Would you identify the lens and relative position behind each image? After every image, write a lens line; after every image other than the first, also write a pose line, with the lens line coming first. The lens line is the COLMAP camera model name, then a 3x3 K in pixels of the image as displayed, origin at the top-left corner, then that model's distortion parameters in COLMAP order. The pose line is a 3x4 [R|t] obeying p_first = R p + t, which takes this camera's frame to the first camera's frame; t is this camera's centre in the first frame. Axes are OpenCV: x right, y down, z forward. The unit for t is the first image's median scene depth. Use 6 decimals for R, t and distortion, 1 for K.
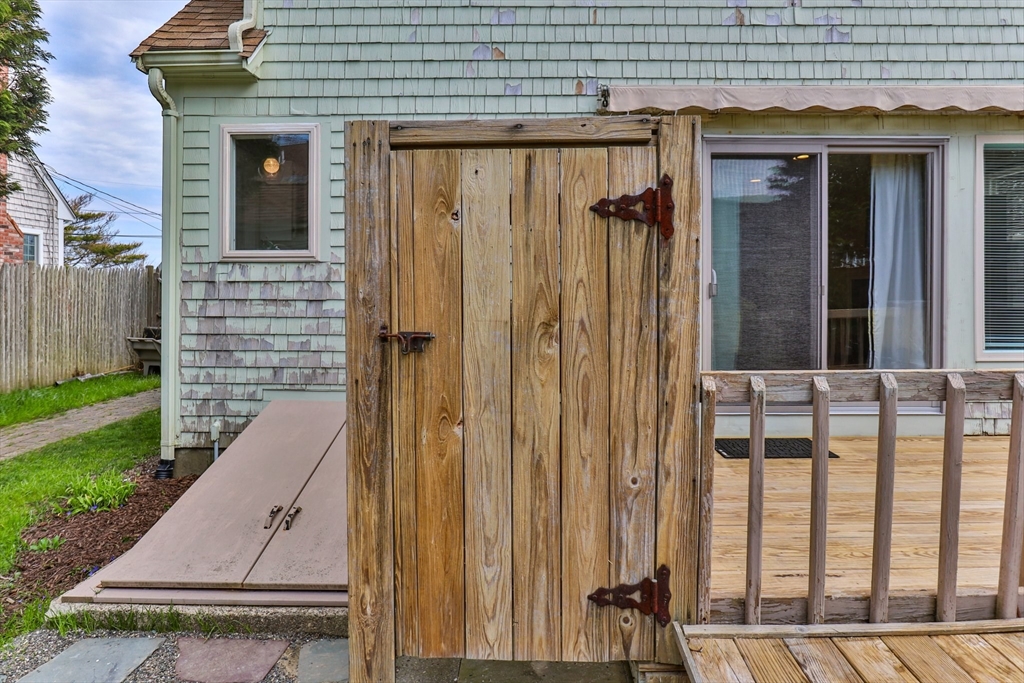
lens RADIAL K [[664.2, 0, 539.2], [0, 664.2, 292.5], [0, 0, 1]] dist [-0.029608, 0.002333]
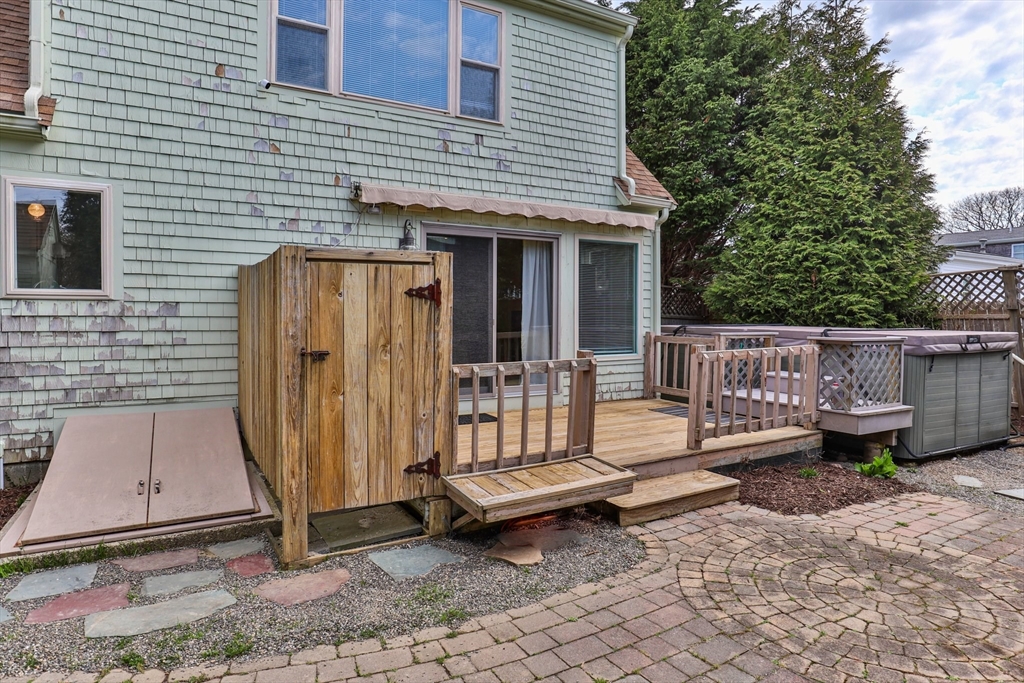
lens RADIAL K [[534.1, 0, 528.5], [0, 534.1, 320.8], [0, 0, 1]] dist [-0.015926, 0.000307]
pose [[0.887774, -0.002283, 0.460274, -0.241268], [0.000868, 0.999994, 0.003287, -0.024857], [-0.460279, -0.002518, 0.887771, -0.491588]]
